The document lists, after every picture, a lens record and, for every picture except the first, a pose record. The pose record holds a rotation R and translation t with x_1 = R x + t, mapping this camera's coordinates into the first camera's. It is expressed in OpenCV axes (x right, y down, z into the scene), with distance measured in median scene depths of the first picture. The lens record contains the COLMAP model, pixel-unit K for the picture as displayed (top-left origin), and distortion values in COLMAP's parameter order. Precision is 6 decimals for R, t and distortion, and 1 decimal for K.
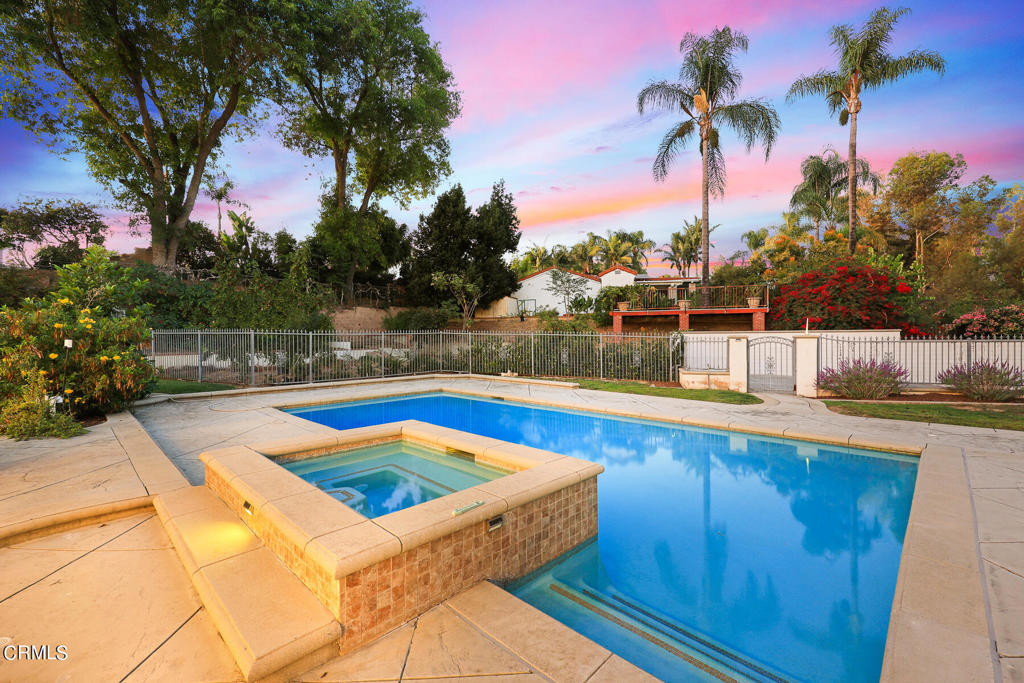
lens RADIAL K [[432.2, 0, 514.8], [0, 432.2, 344.3], [0, 0, 1]] dist [-0.002045, -0.000623]
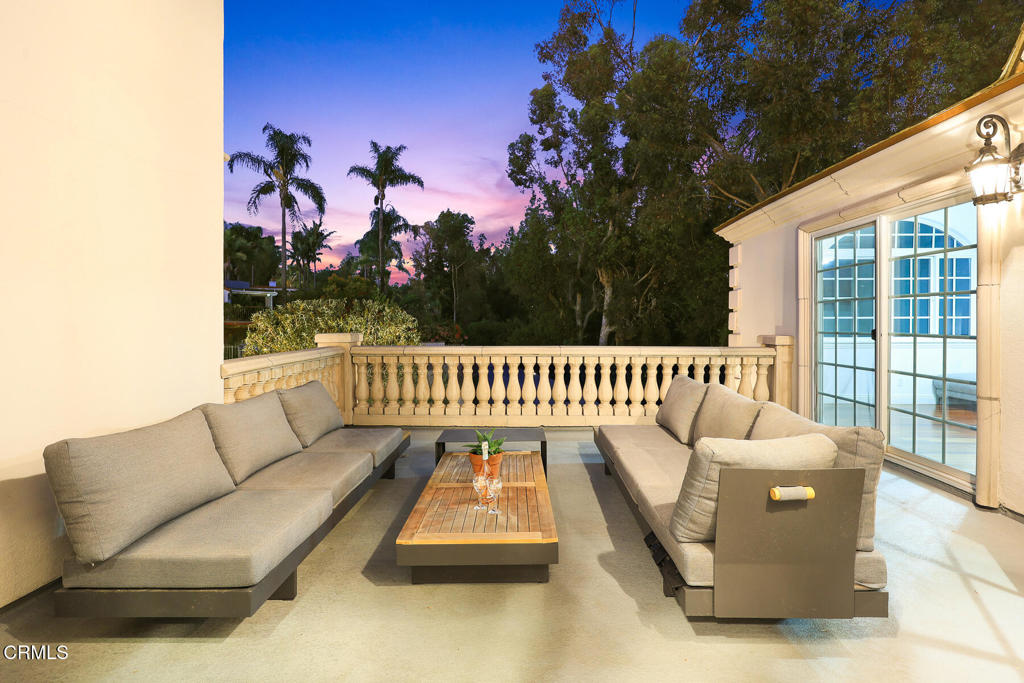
lens RADIAL K [[486.1, 0, 512.8], [0, 486.1, 332.9], [0, 0, 1]] dist [-0.015221, 0.001186]
pose [[0.746245, -0.001044, 0.665671, -0.049488], [0.002585, 0.999996, -0.001329, -0.036626], [-0.665666, 0.002712, 0.746245, -0.684357]]
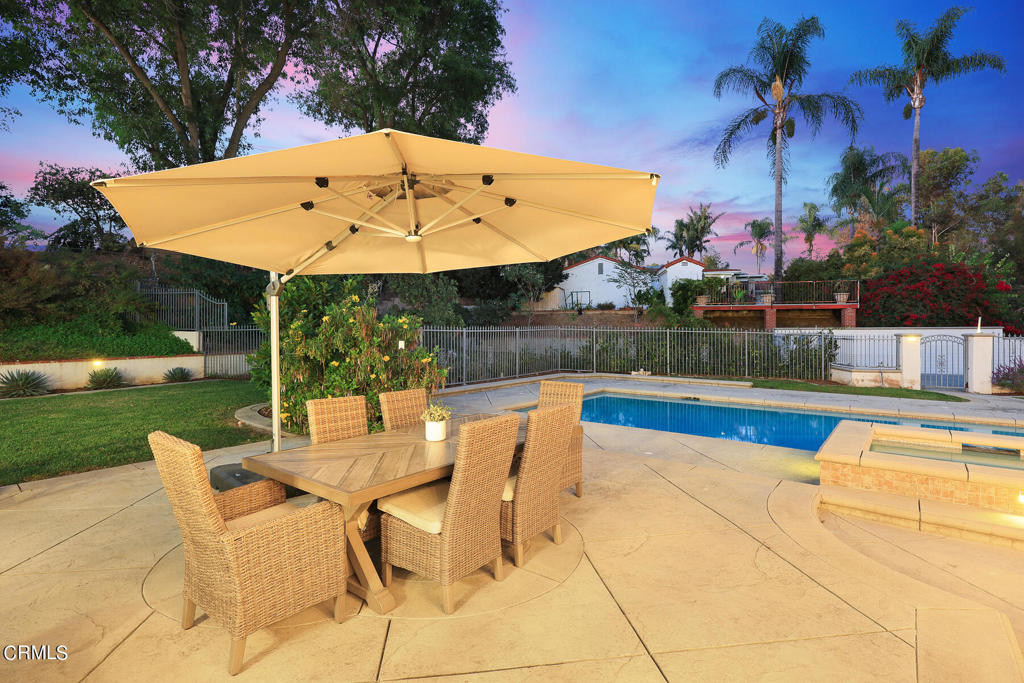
lens RADIAL K [[486.1, 0, 508.3], [0, 486.1, 335.5], [0, 0, 1]] dist [-0.015221, 0.001186]
pose [[0.996153, 0.002697, 0.087589, -0.261517], [-0.002132, 0.999976, -0.006551, -0.003090], [-0.087605, 0.006339, 0.996135, -0.015484]]
